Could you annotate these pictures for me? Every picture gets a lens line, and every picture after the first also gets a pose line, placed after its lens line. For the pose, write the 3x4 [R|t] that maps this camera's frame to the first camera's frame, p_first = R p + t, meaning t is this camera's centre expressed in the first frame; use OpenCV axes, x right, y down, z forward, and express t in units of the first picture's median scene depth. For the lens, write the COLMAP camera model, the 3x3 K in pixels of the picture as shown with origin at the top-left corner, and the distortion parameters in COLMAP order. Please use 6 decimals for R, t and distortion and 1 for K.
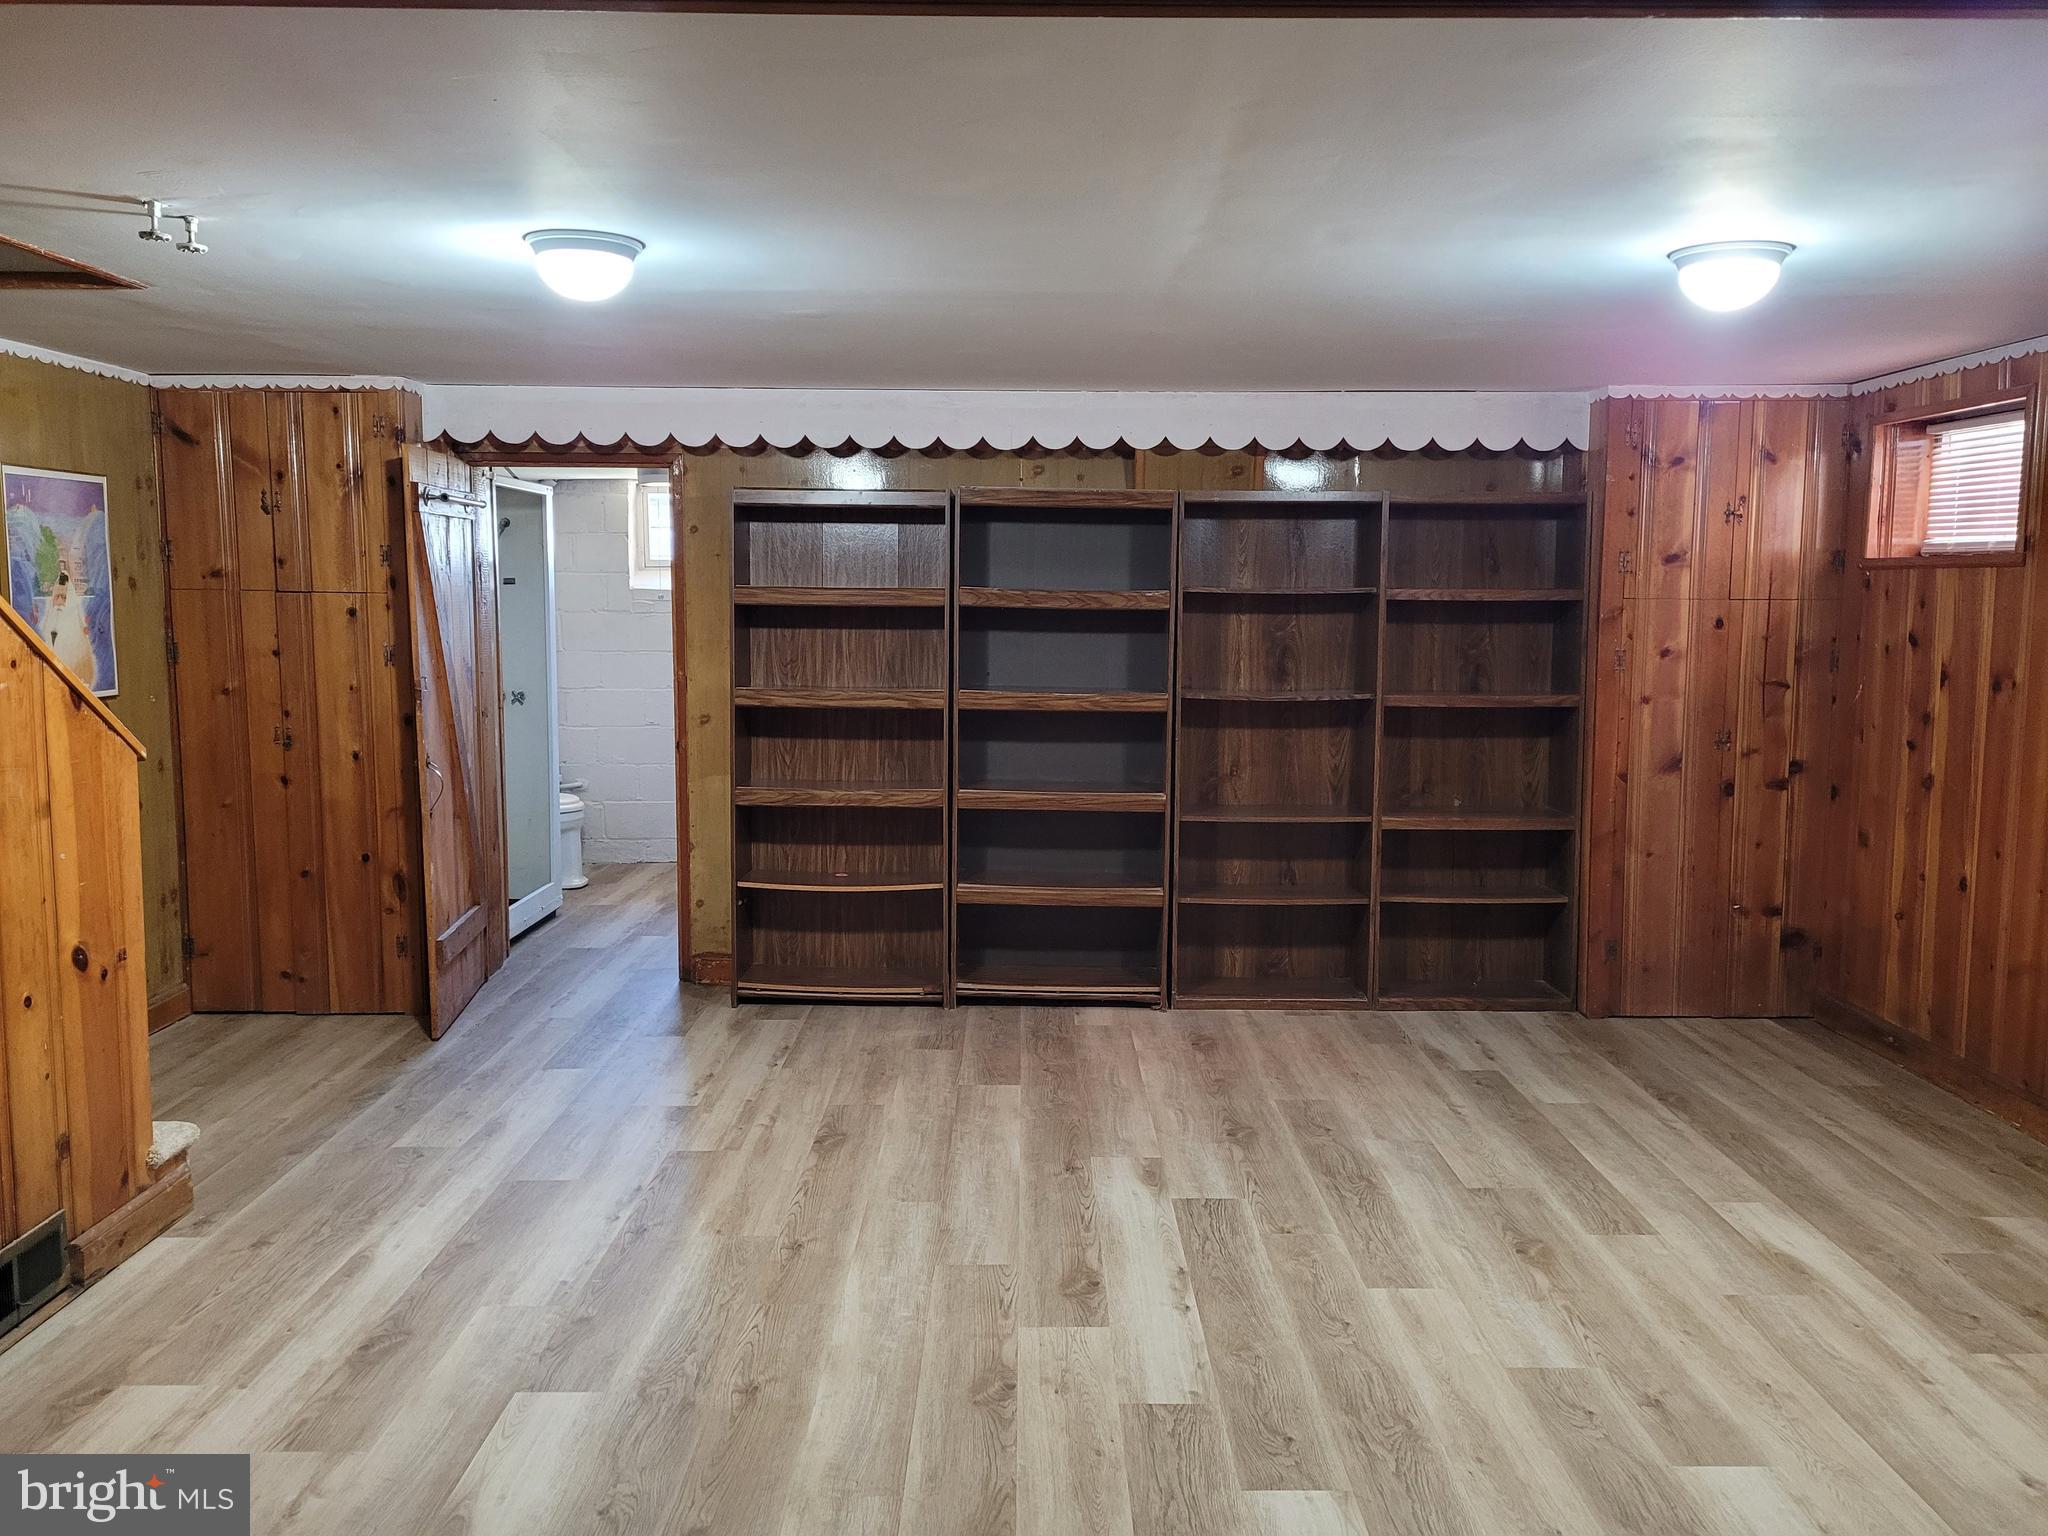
lens RADIAL K [[1540.8, 0, 1025.6], [0, 1540.8, 757.1], [0, 0, 1]] dist [0.041051, -0.022234]
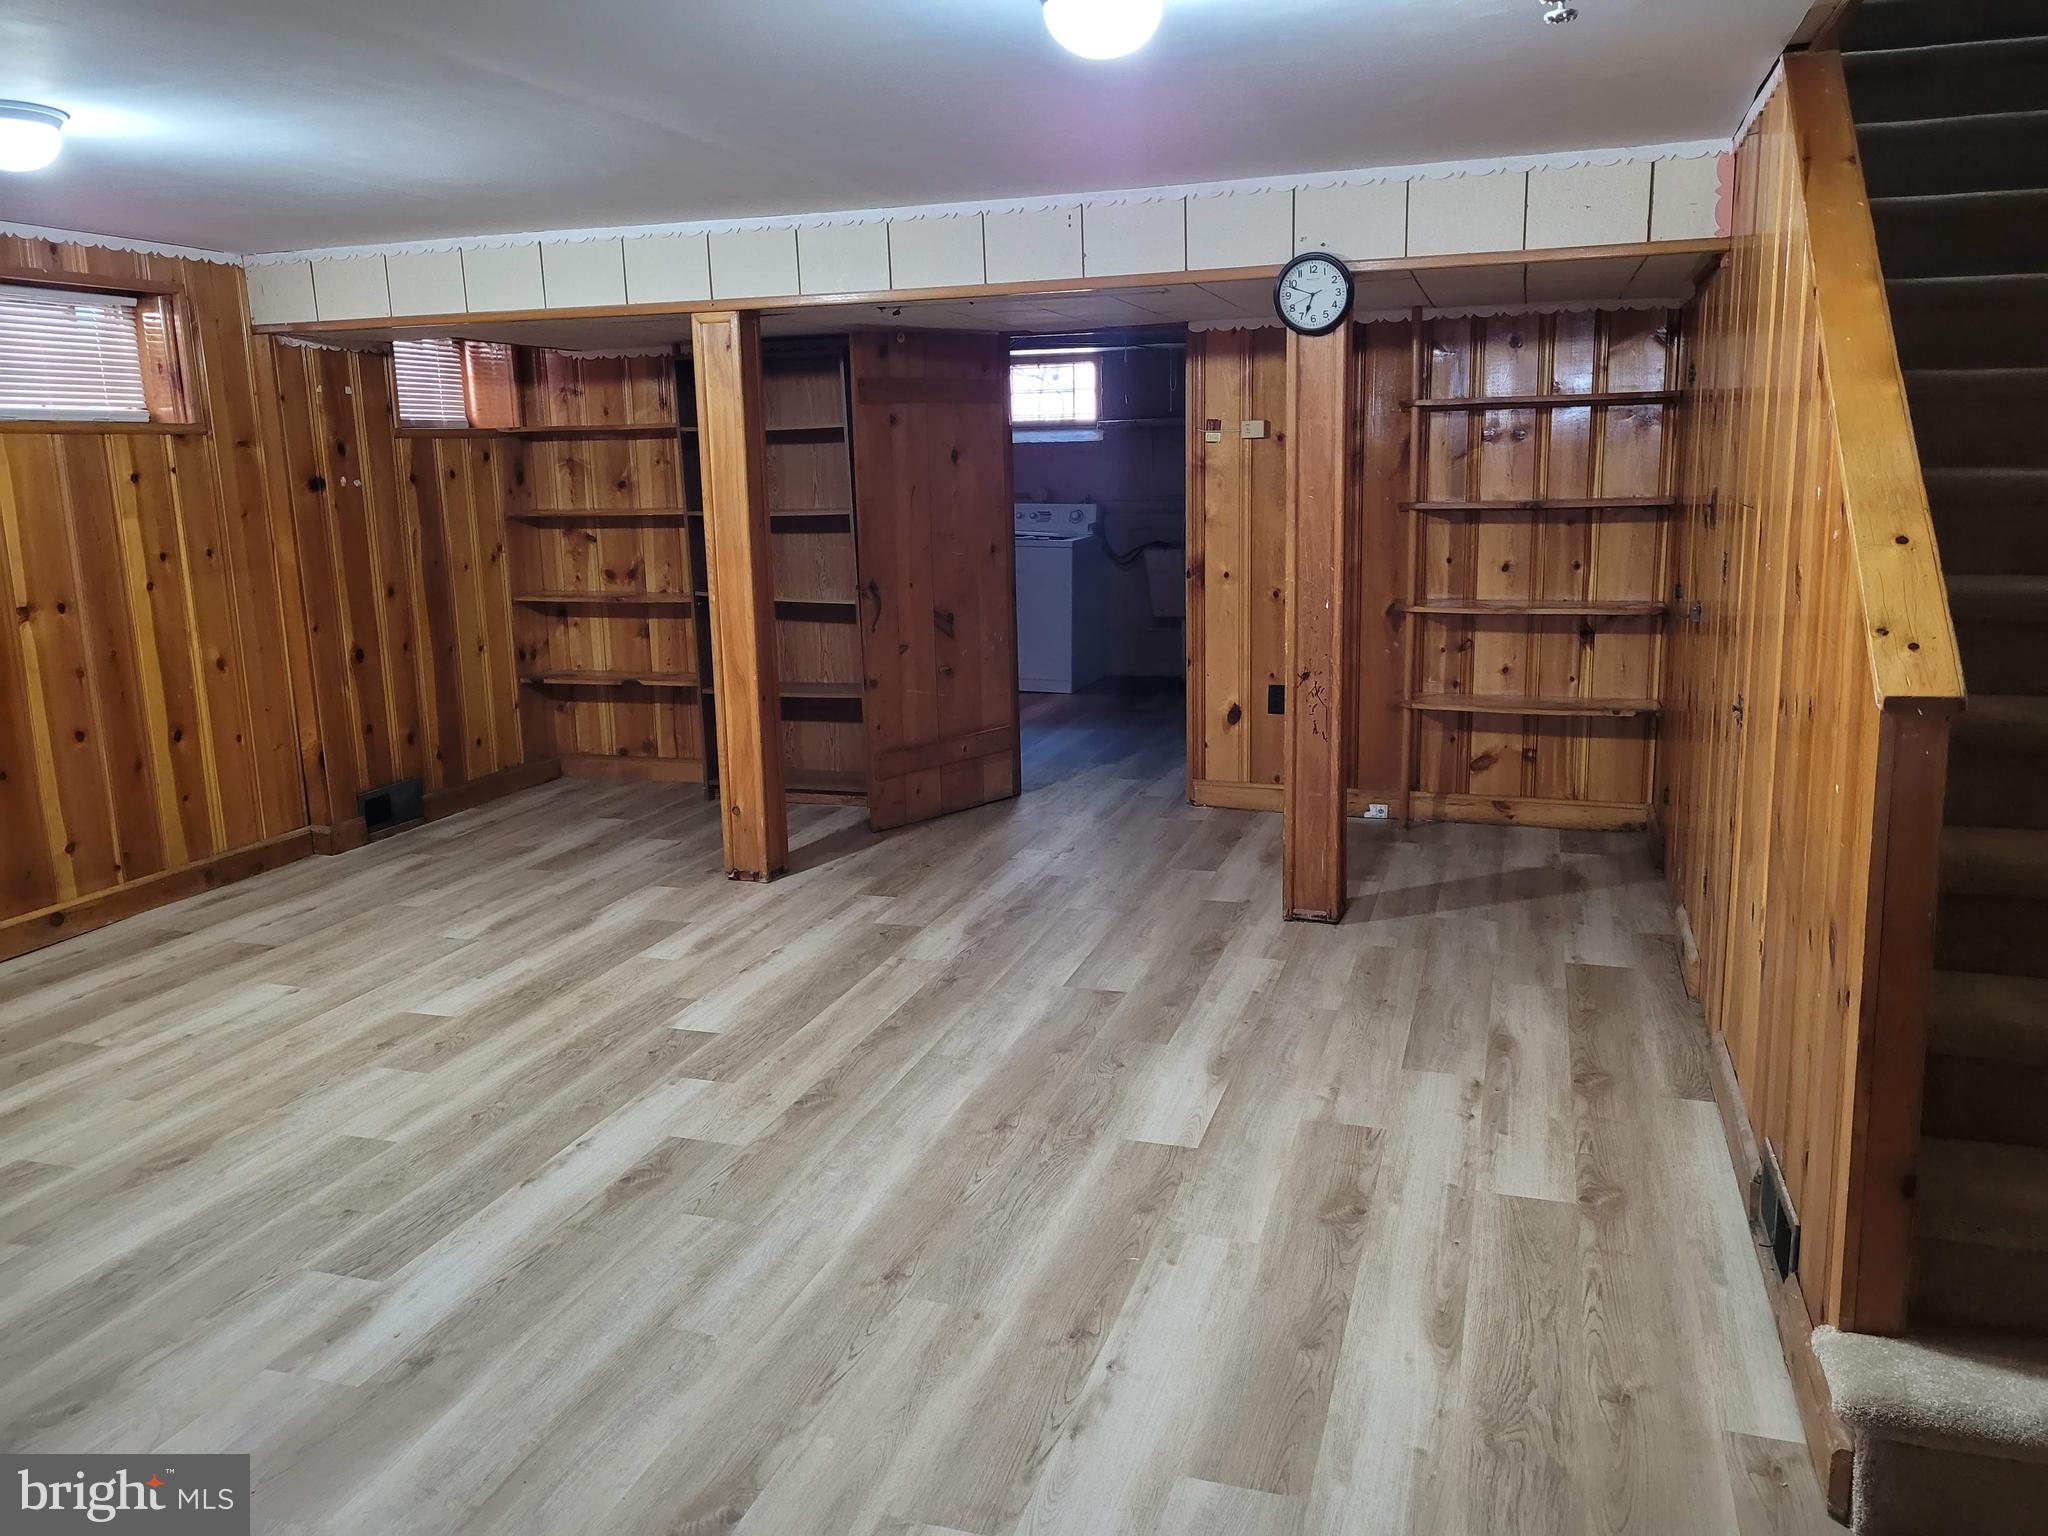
lens RADIAL K [[1540.8, 0, 1024.2], [0, 1540.8, 763.8], [0, 0, 1]] dist [0.041051, -0.022234]
pose [[-0.949671, -0.042945, 0.310292, -0.488490], [0.056146, 0.951181, 0.303484, -0.184188], [-0.308177, 0.305631, -0.900897, 1.763602]]
